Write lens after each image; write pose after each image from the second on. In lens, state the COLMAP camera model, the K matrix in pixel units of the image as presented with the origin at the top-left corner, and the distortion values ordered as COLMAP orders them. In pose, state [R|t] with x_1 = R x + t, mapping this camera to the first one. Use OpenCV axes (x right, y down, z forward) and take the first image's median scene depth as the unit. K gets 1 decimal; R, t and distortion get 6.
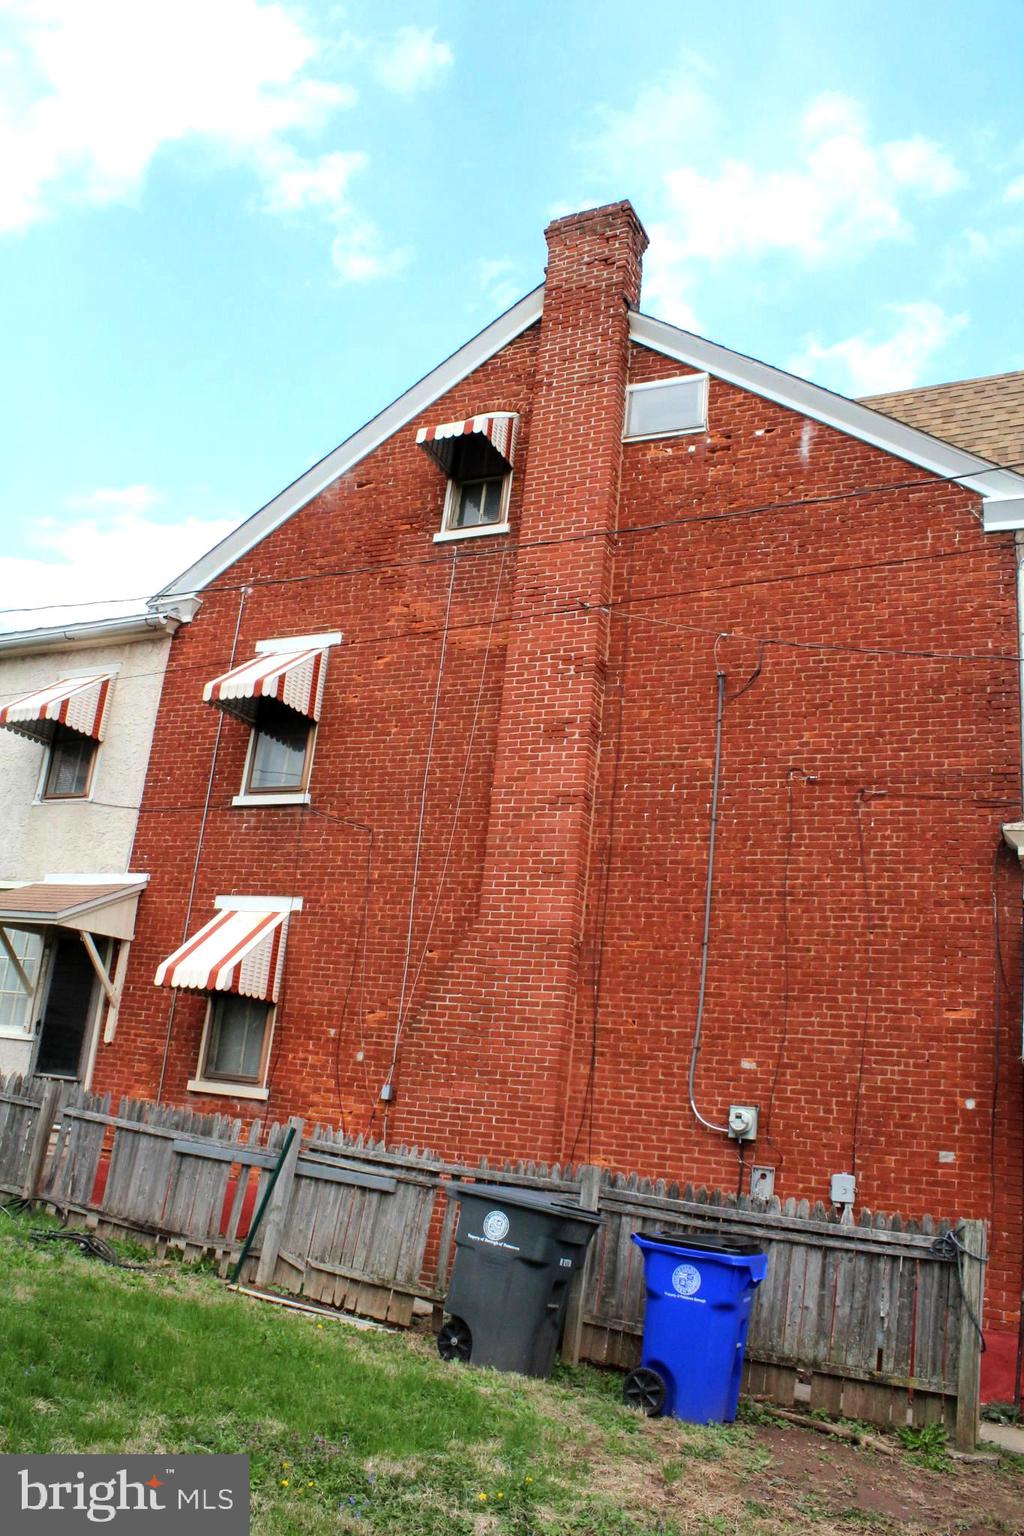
lens RADIAL K [[1252.9, 0, 483.1], [0, 1252.9, 756.9], [0, 0, 1]] dist [-0.171054, 0.154966]
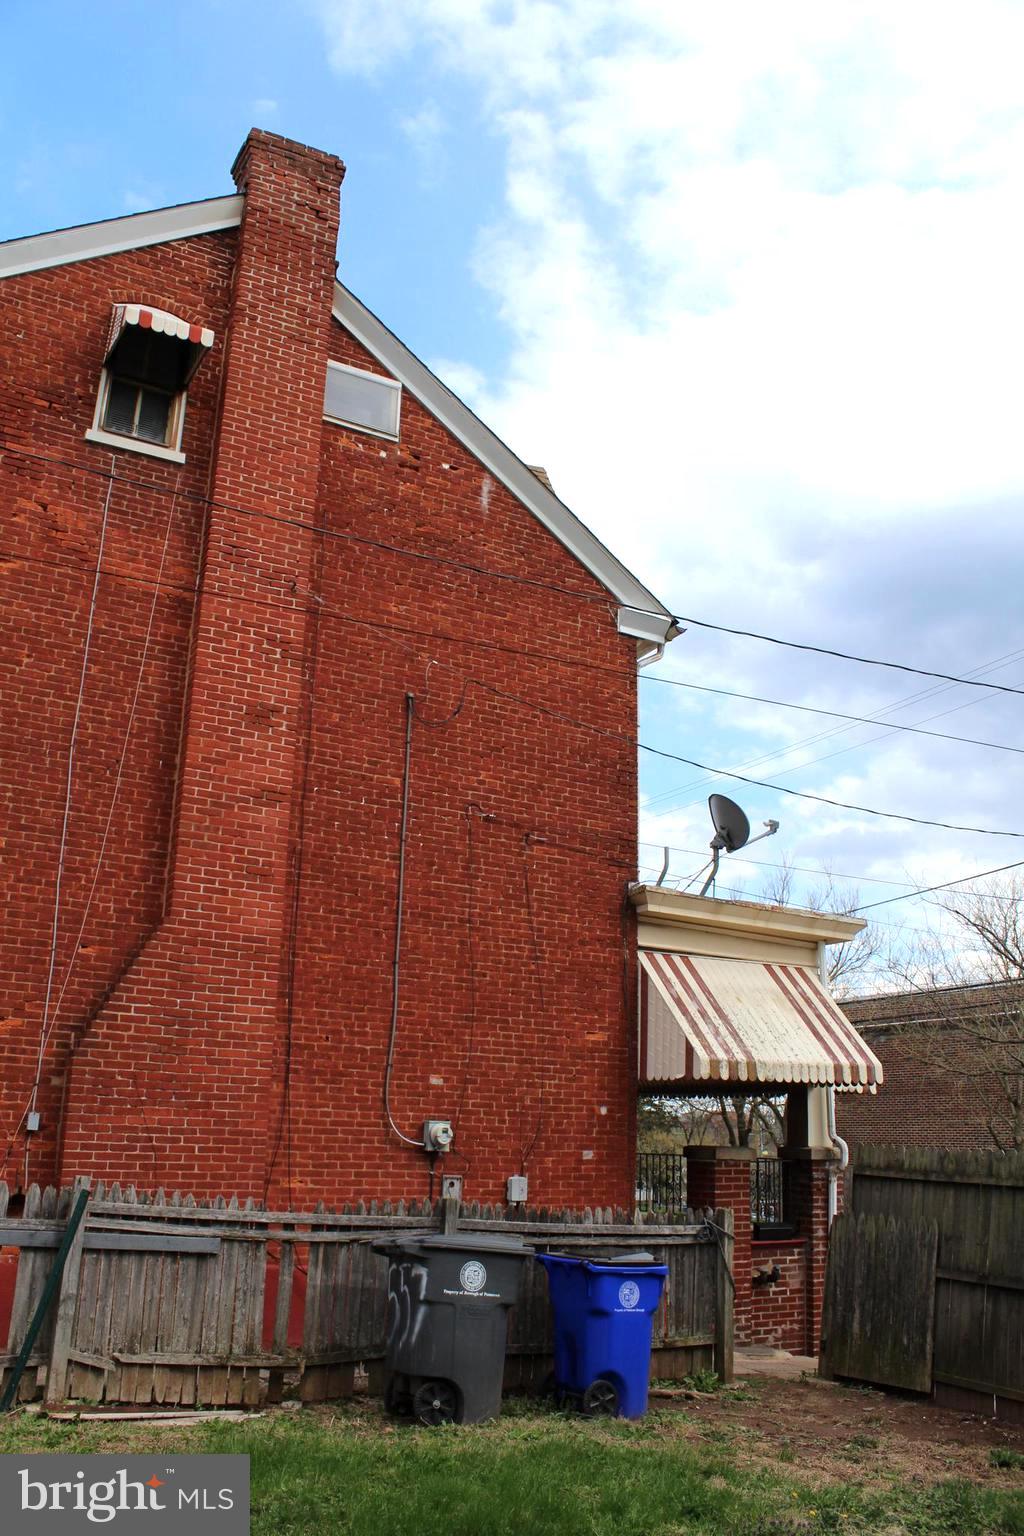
lens RADIAL K [[1252.9, 0, 483.1], [0, 1252.9, 756.9], [0, 0, 1]] dist [-0.171054, 0.154966]
pose [[0.567722, 0.151613, 0.809138, -0.578825], [-0.209064, 0.977224, -0.036422, 0.006993], [-0.796231, -0.148484, 0.586489, 0.333923]]
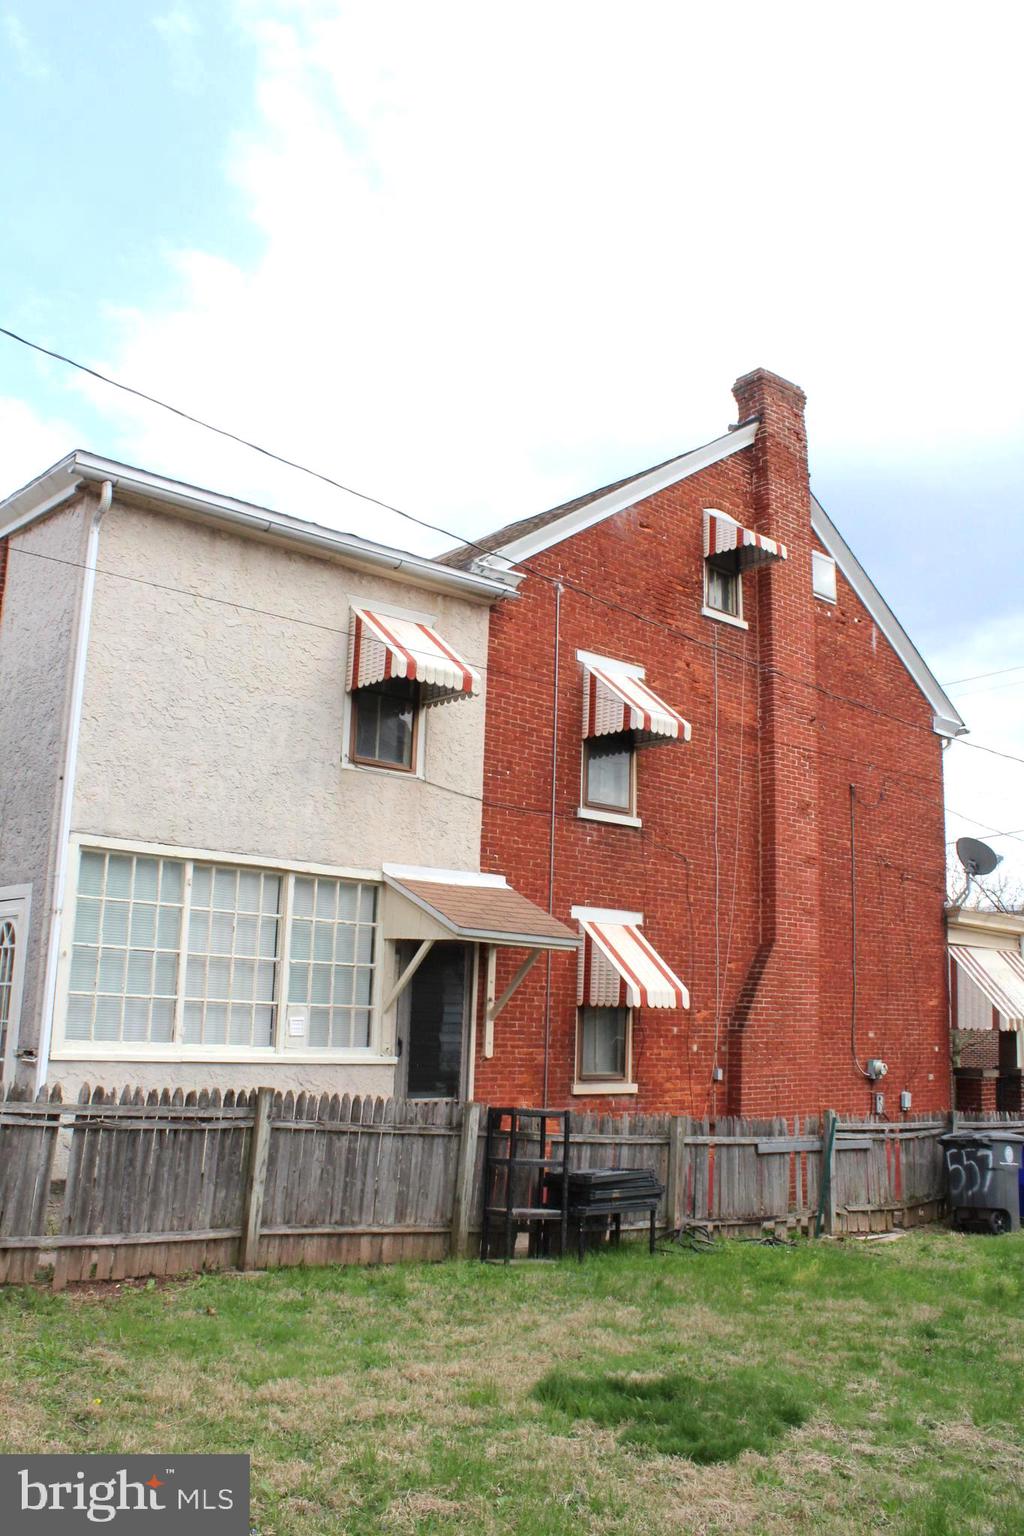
lens RADIAL K [[1252.9, 0, 483.1], [0, 1252.9, 756.9], [0, 0, 1]] dist [-0.171054, 0.154966]
pose [[0.399775, 0.091879, 0.911997, -1.365085], [-0.262474, 0.964774, 0.017860, -0.007646], [-0.878230, -0.246515, 0.409808, 0.758556]]
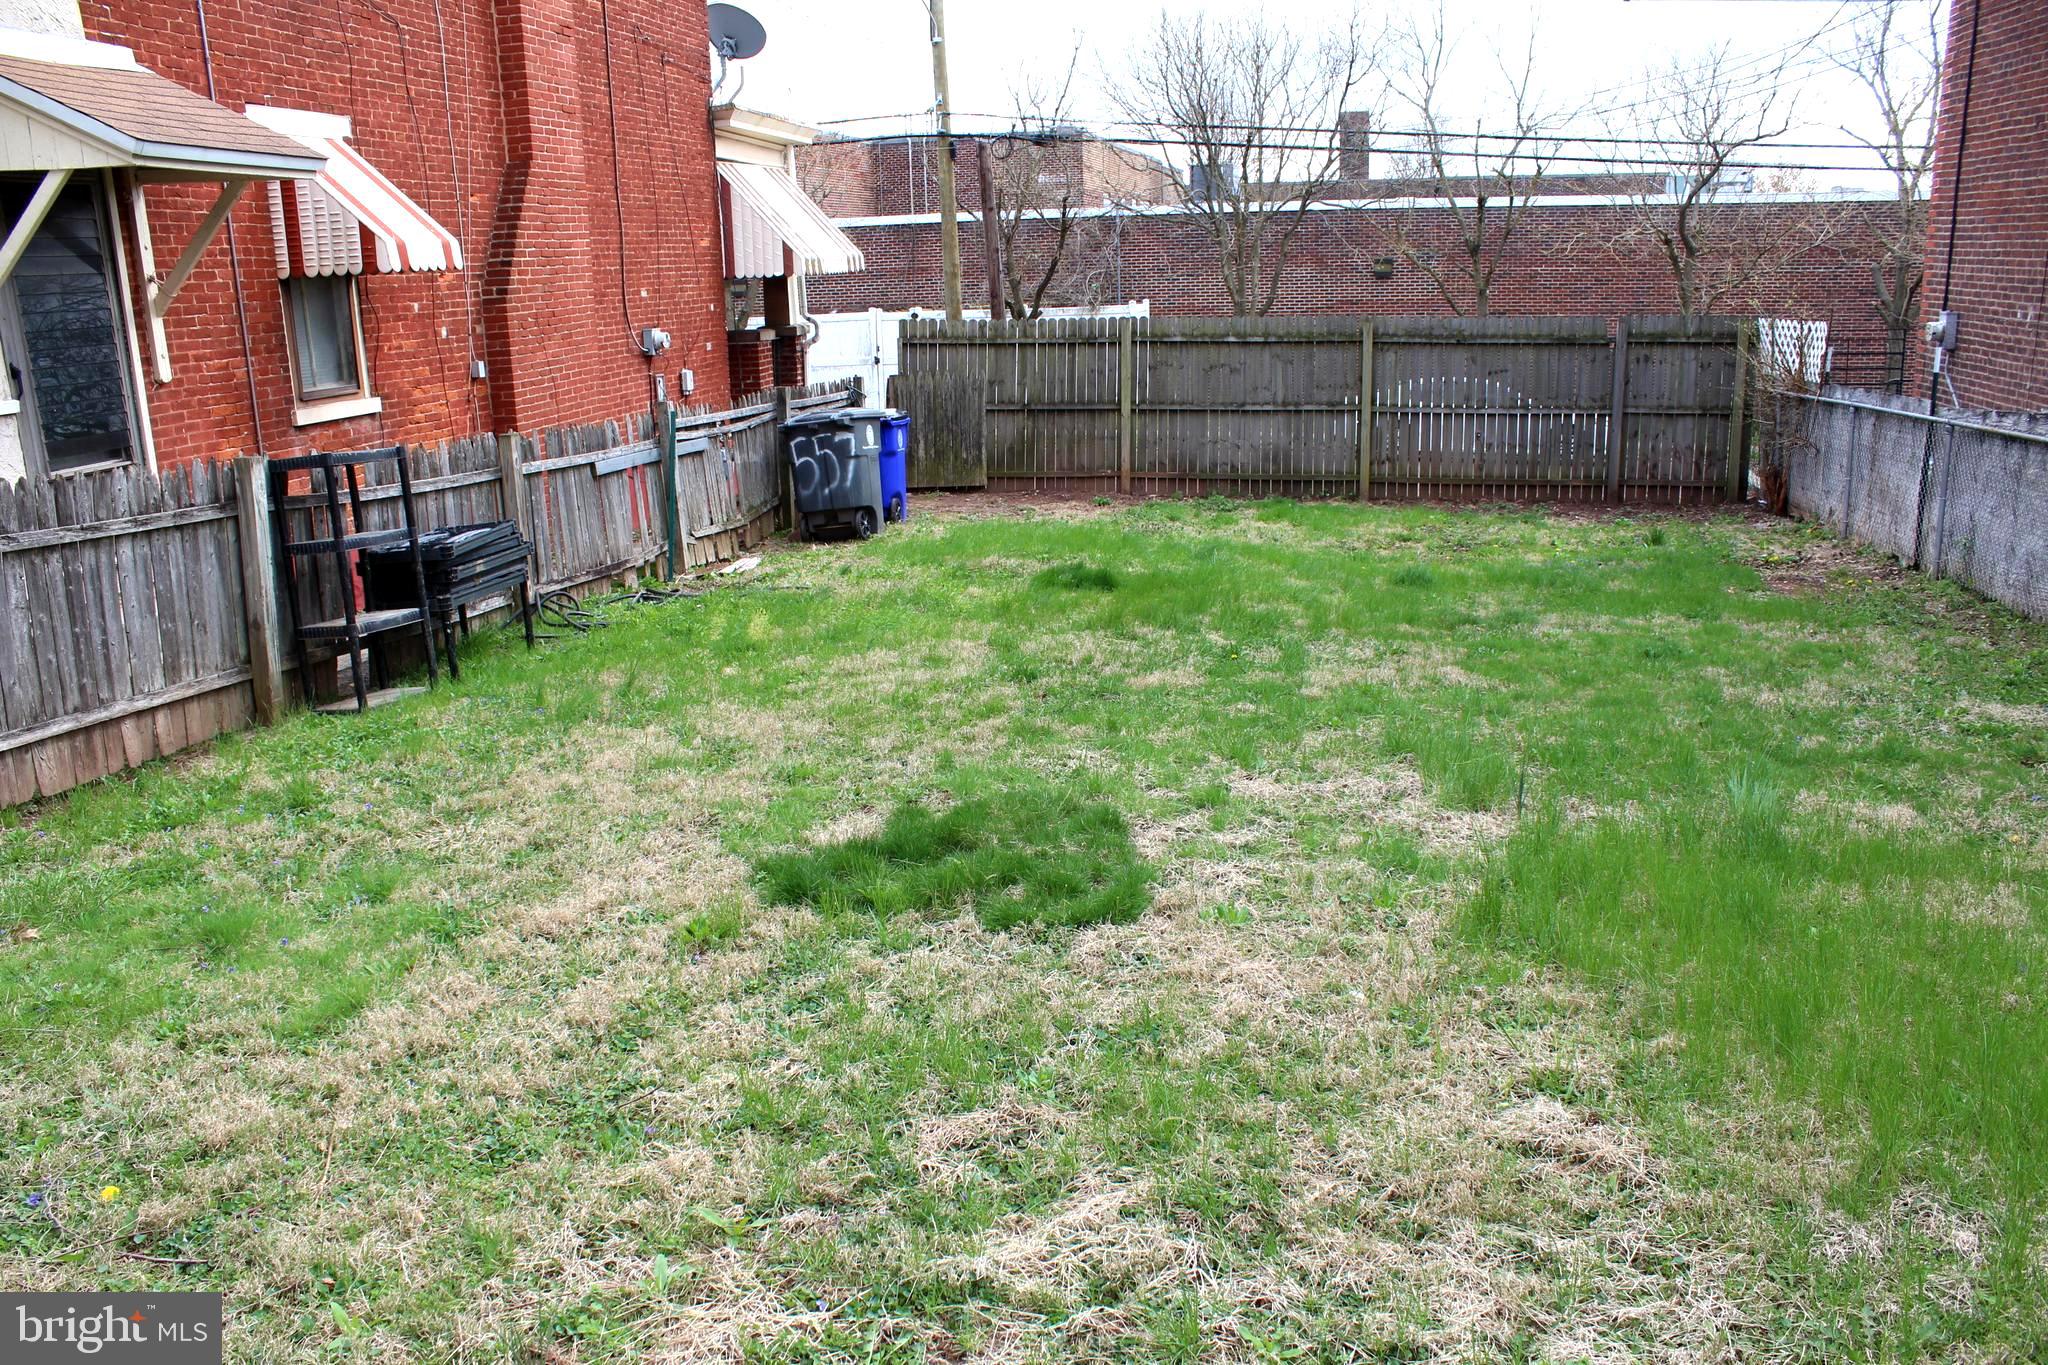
lens RADIAL K [[1670.5, 0, 1009.7], [0, 1670.5, 707.8], [0, 0, 1]] dist [-0.171054, 0.154966]
pose [[-0.256968, -0.343910, 0.903157, -1.248947], [-0.271504, 0.922592, 0.274062, 0.077922], [-0.927498, -0.174786, -0.330450, 0.978193]]
